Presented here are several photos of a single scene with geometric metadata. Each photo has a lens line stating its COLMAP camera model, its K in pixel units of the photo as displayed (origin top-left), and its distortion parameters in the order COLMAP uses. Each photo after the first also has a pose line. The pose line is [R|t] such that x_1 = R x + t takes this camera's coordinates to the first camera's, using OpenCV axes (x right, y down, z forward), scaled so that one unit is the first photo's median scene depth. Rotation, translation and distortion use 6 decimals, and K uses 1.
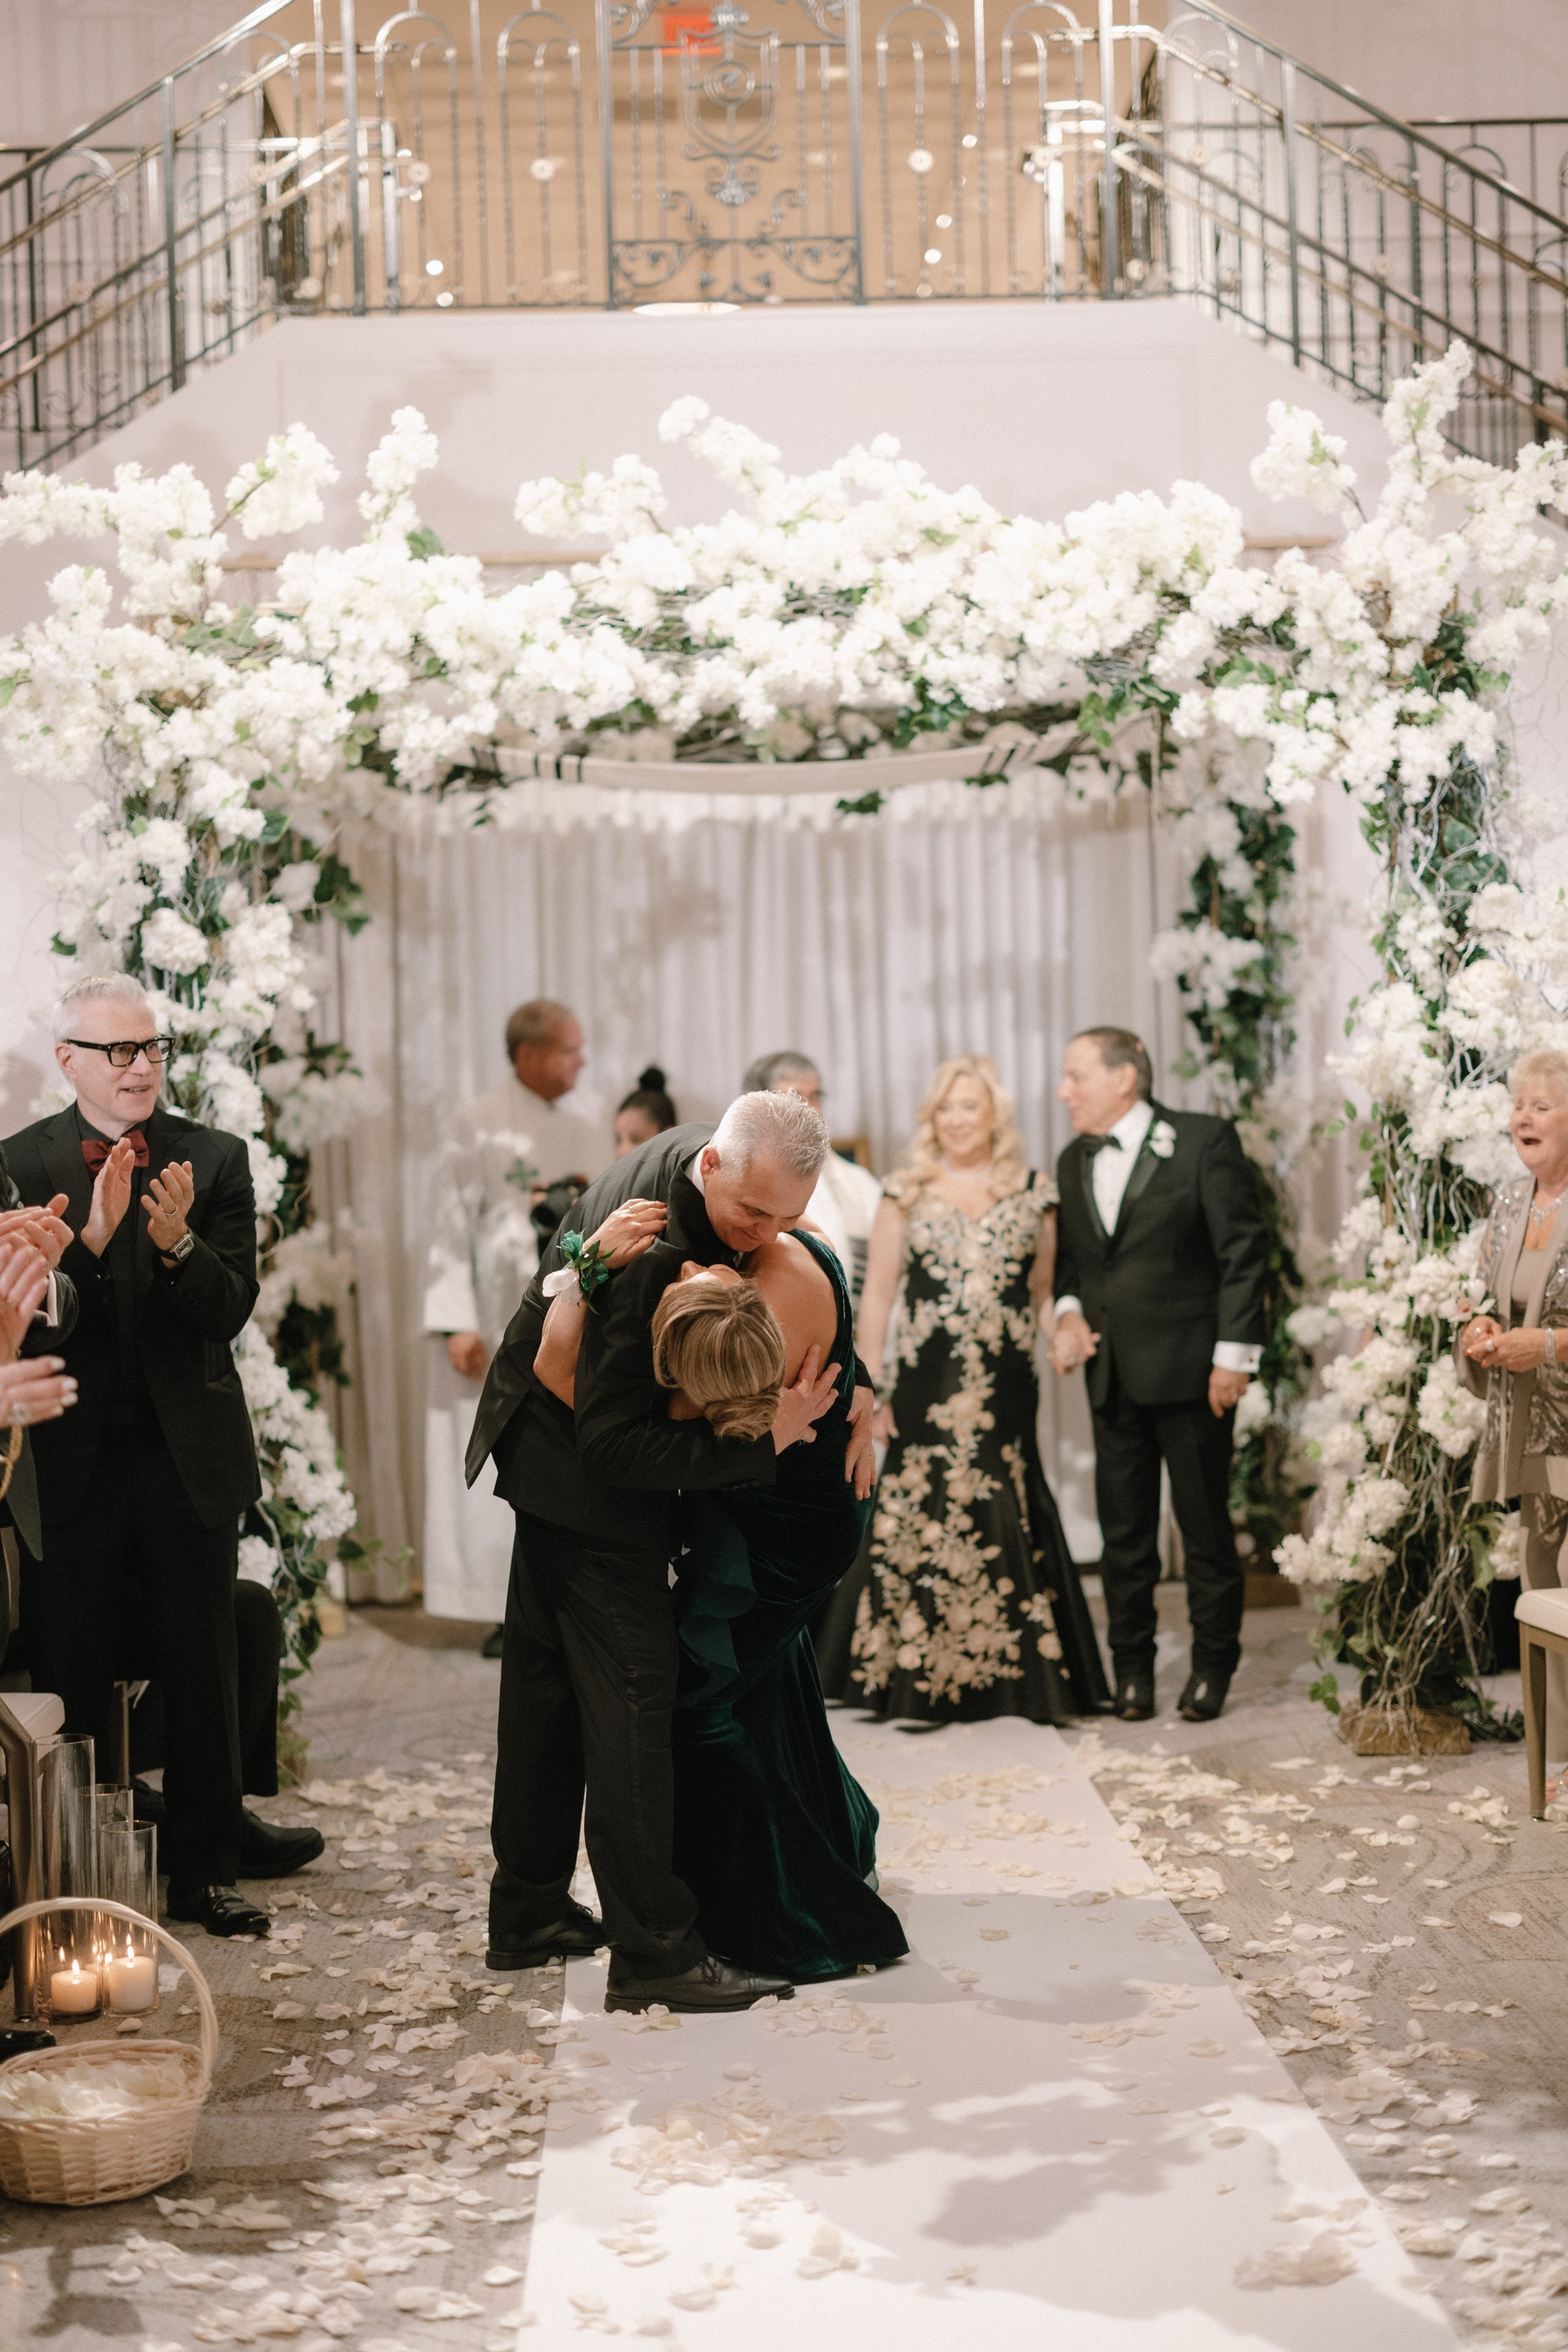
lens RADIAL K [[3249.4, 0, 789.9], [0, 3249.4, 1146.9], [0, 0, 1]] dist [0.019726, 0.030532]
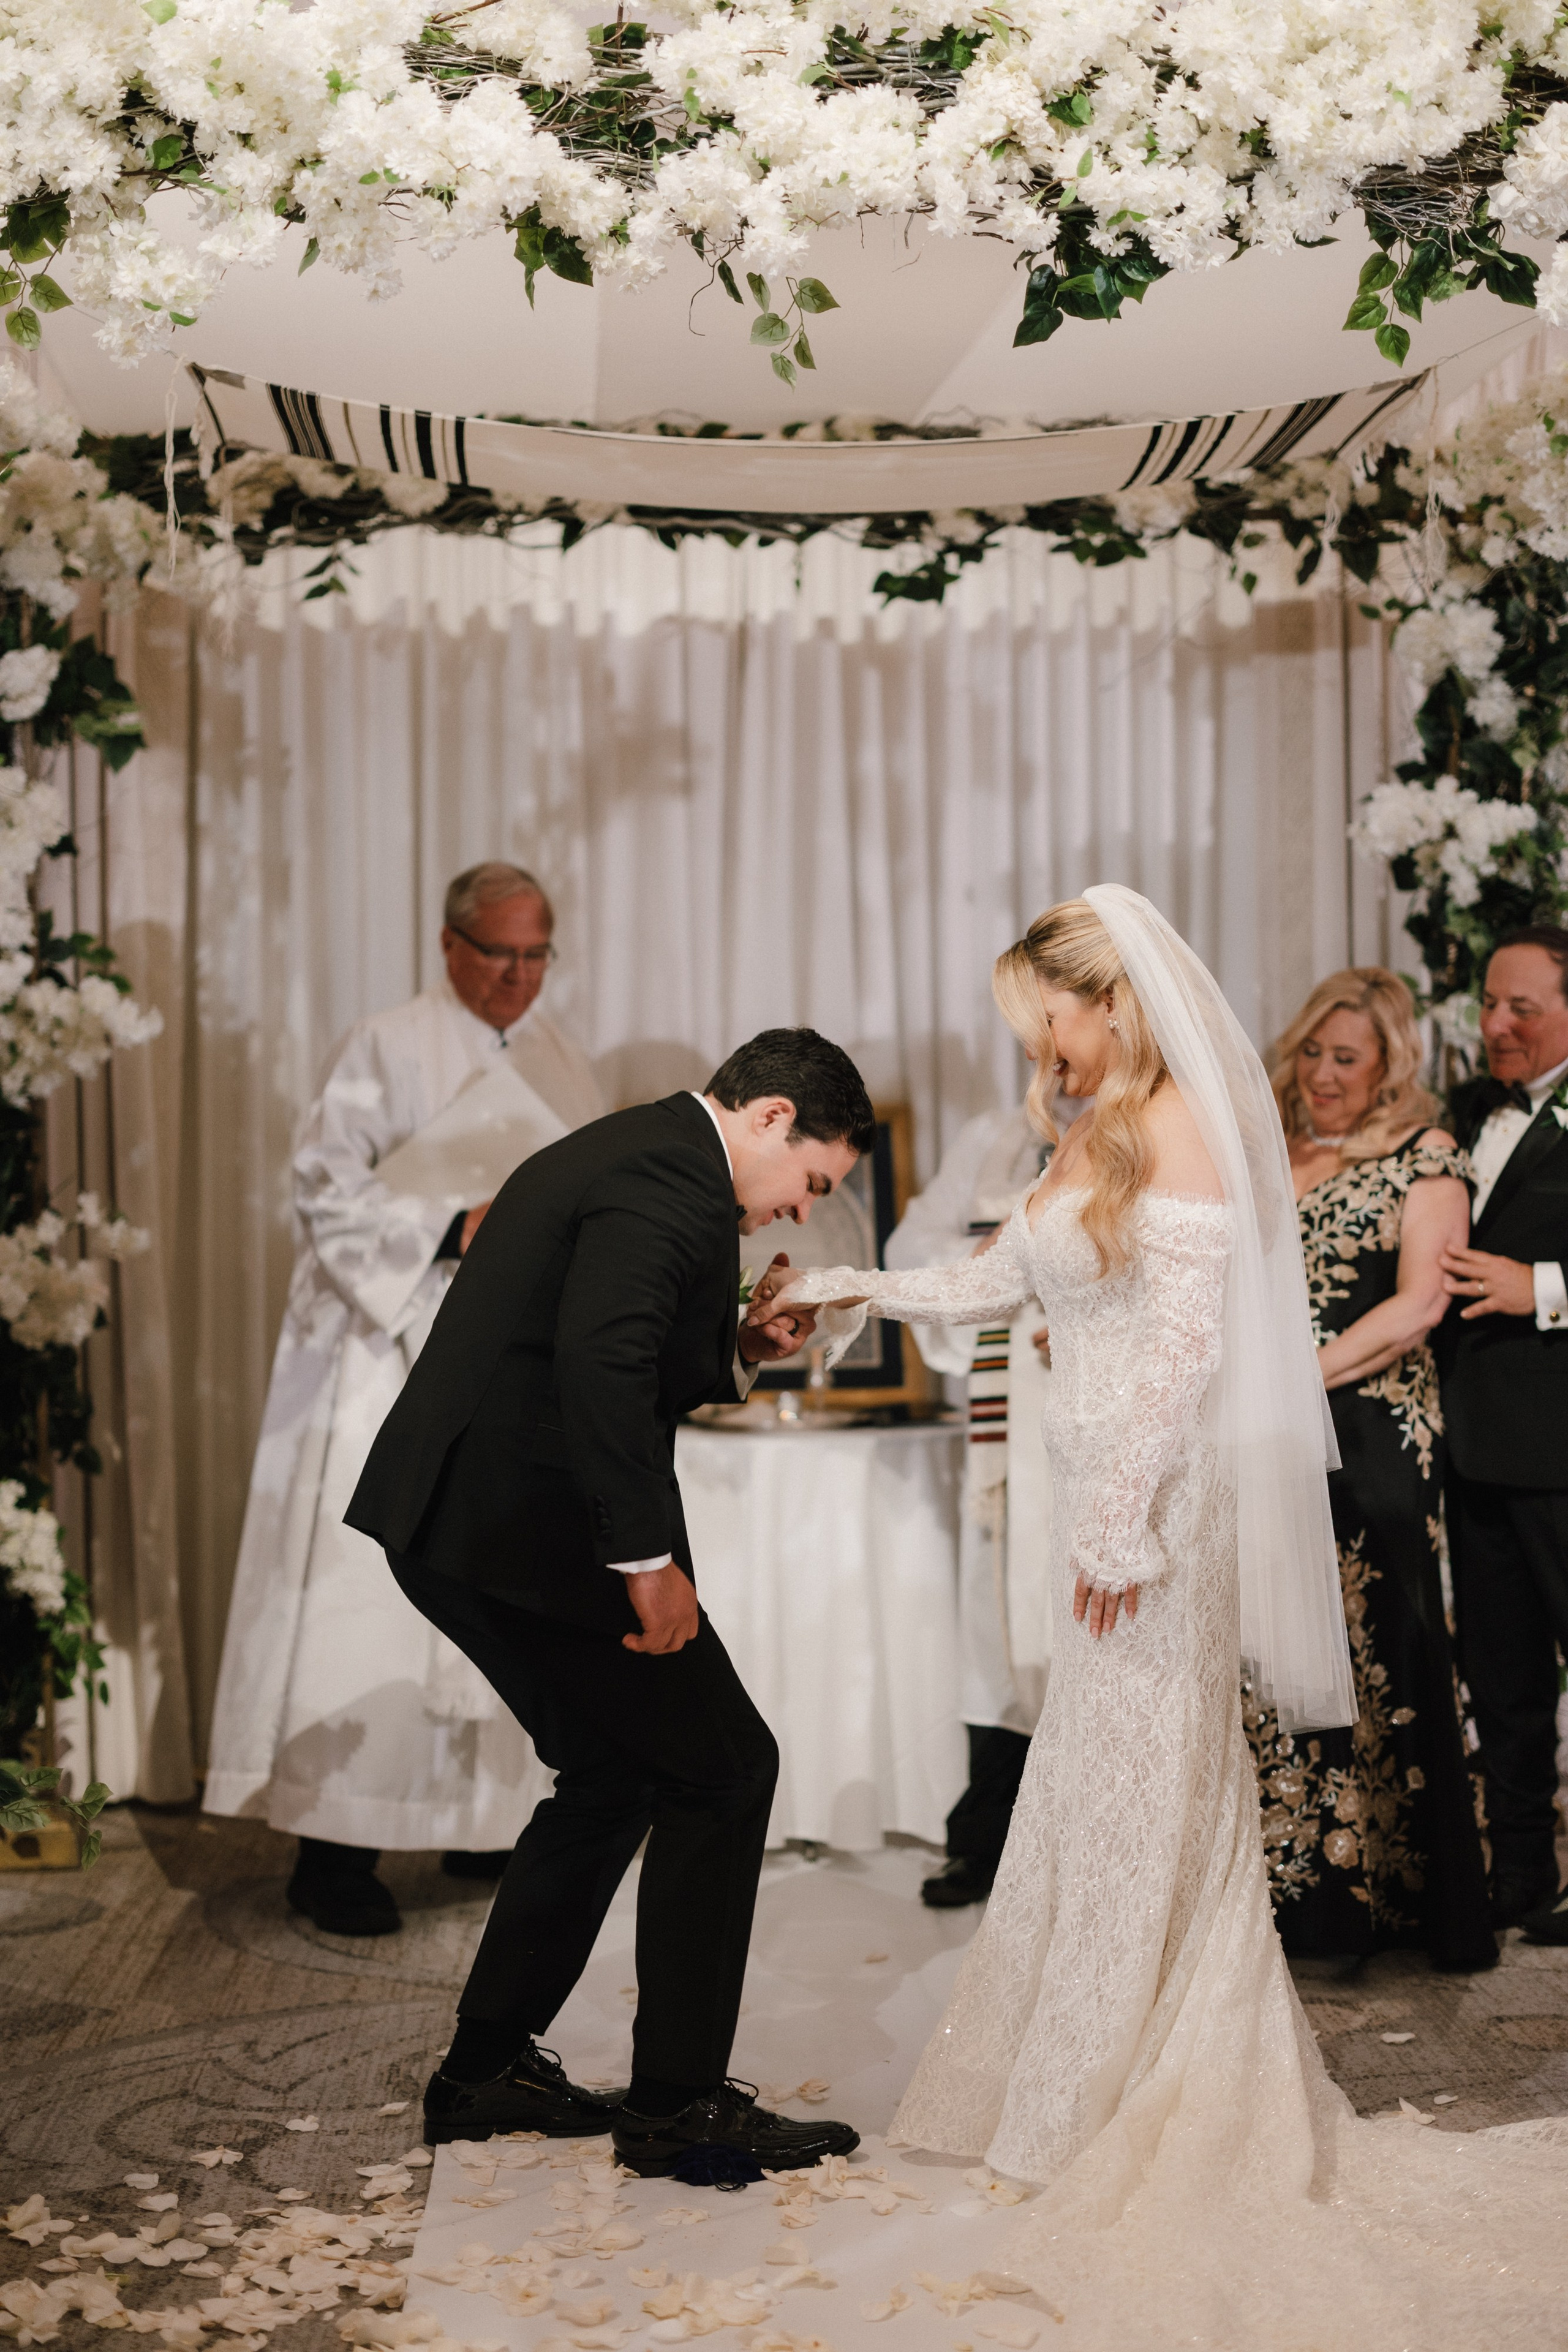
lens RADIAL K [[3400.4, 0, 911.5], [0, 3400.4, 1232.7], [0, 0, 1]] dist [0.028513, 0.025312]
pose [[0.998749, 0.019202, 0.046172, -0.010052], [-0.019673, 0.999759, 0.009768, 0.022443], [-0.045973, -0.010664, 0.998886, 0.429604]]
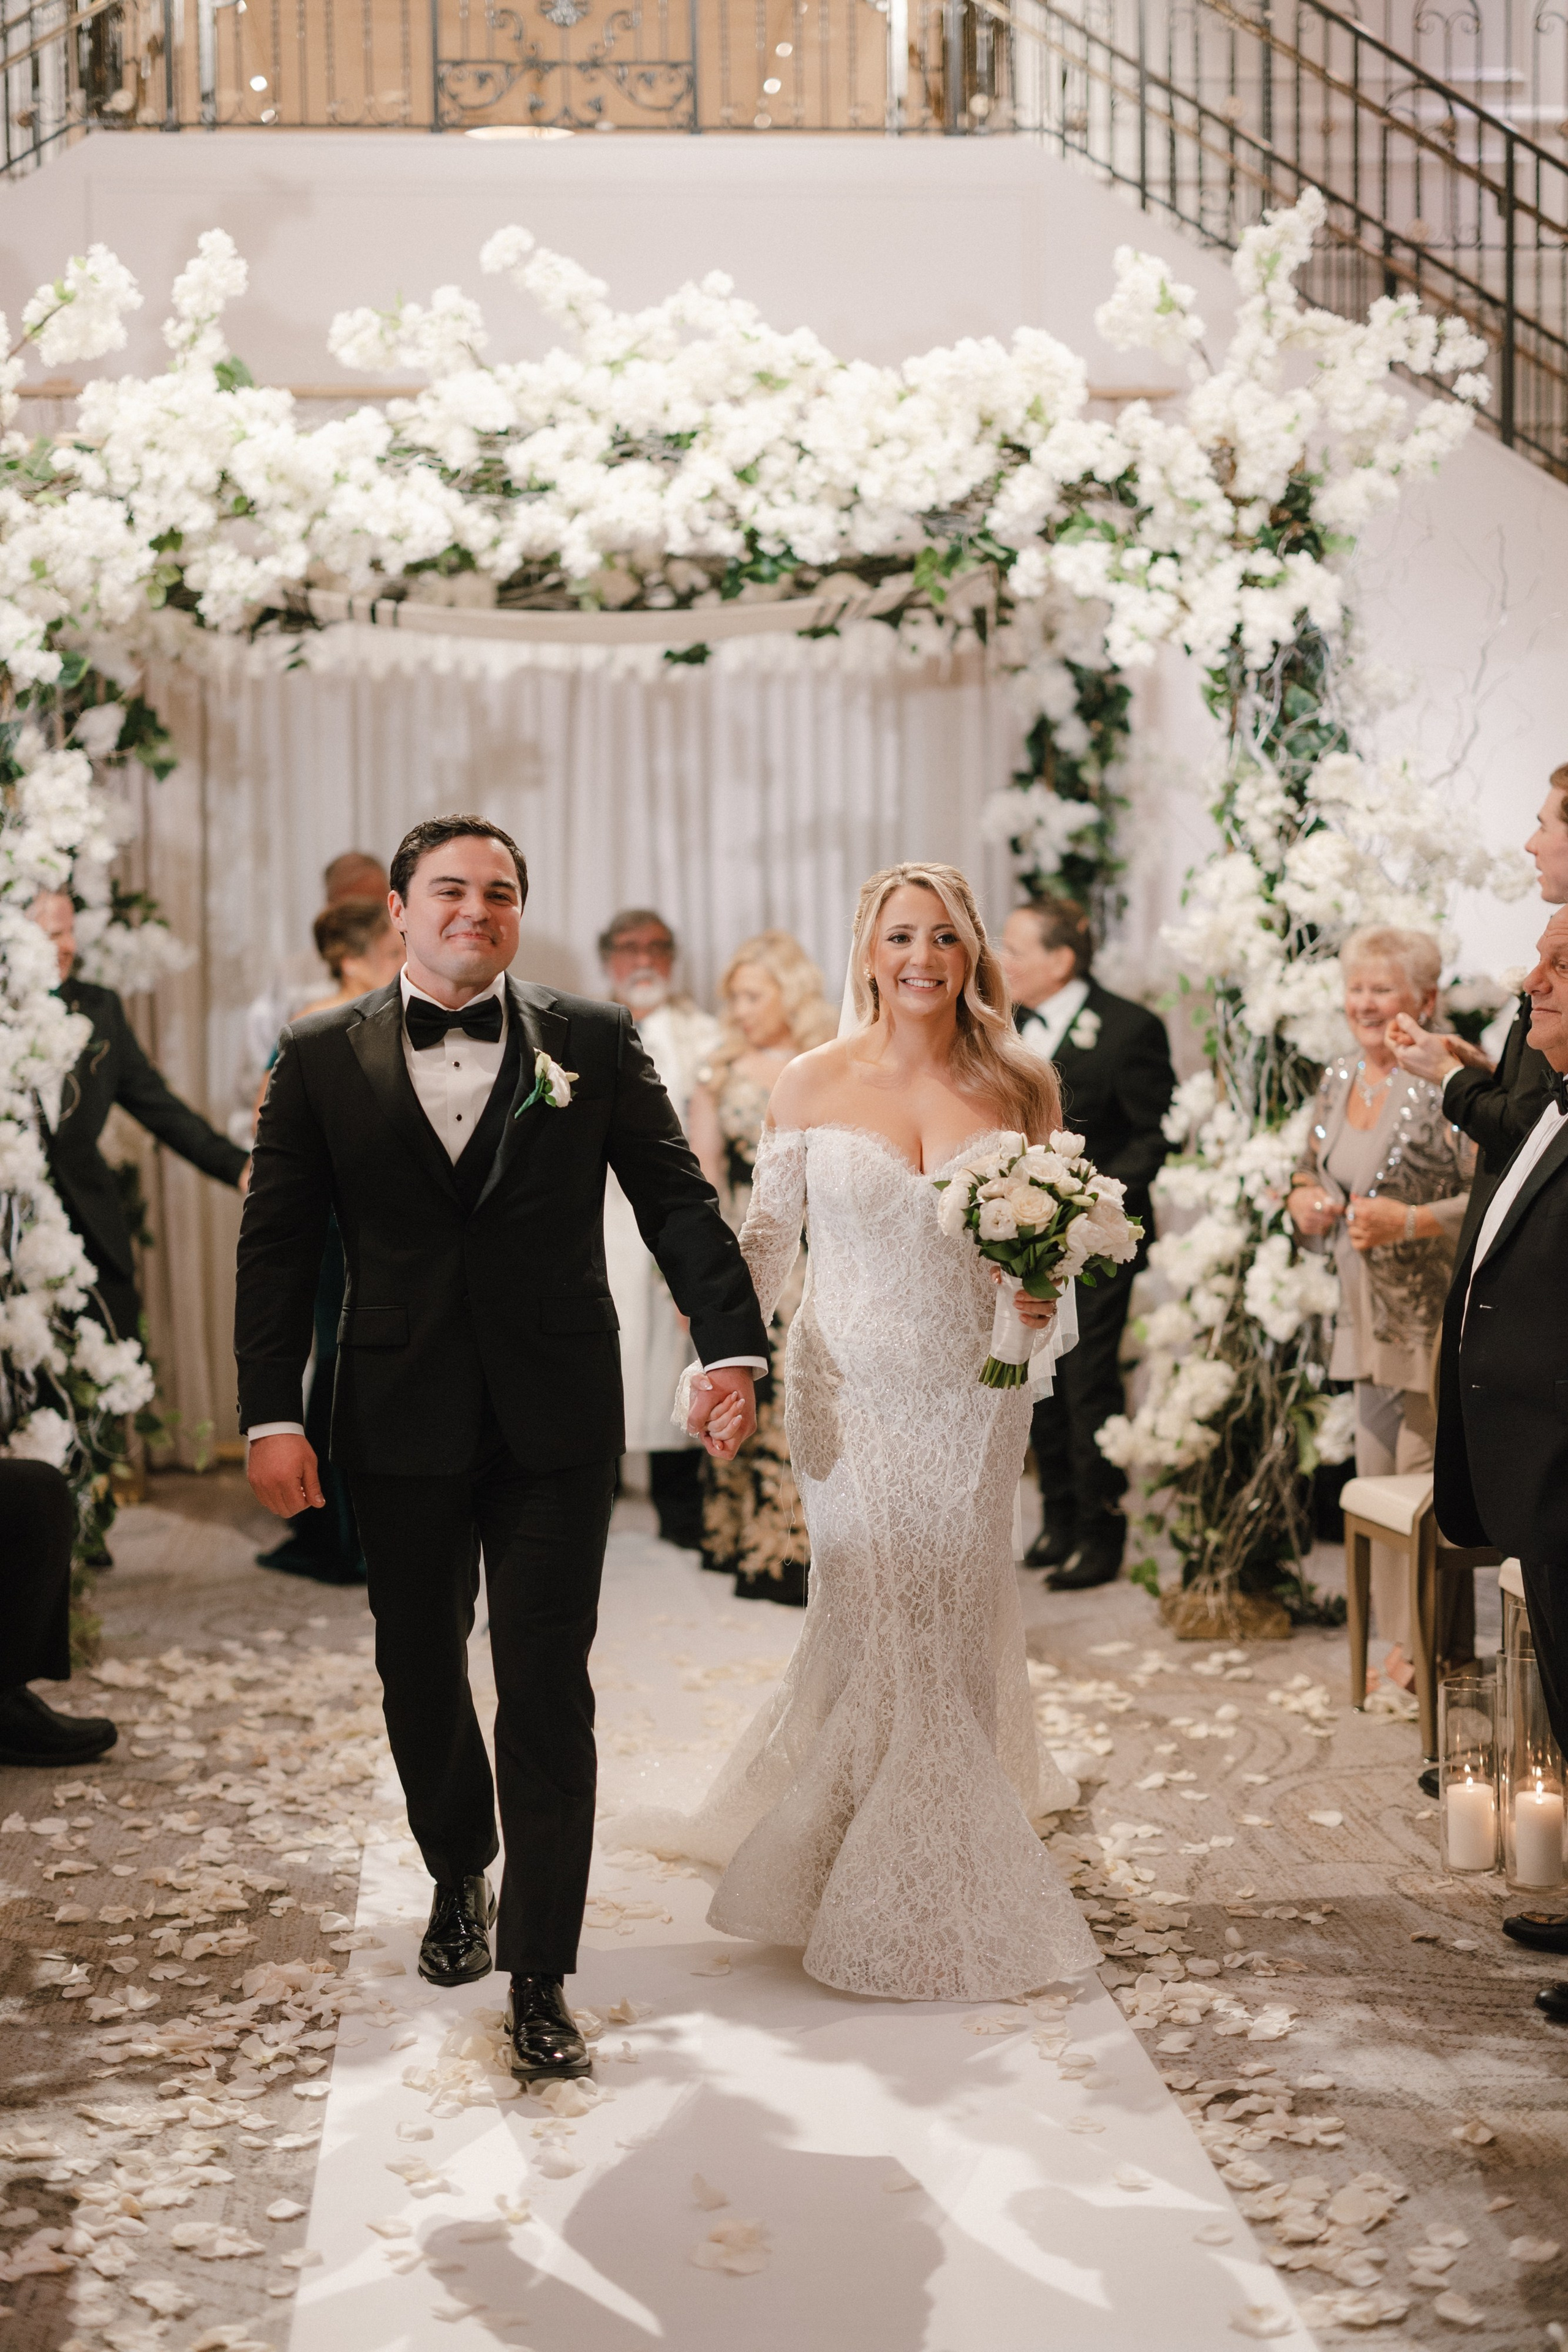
lens RADIAL K [[3255.0, 0, 758.5], [0, 3255.0, 1137.5], [0, 0, 1]] dist [0.009451, 0.043041]
pose [[0.998940, 0.013199, 0.044093, 0.002418], [-0.015183, 0.998873, 0.044968, -0.007375], [-0.043450, -0.045589, 0.998015, 0.029729]]
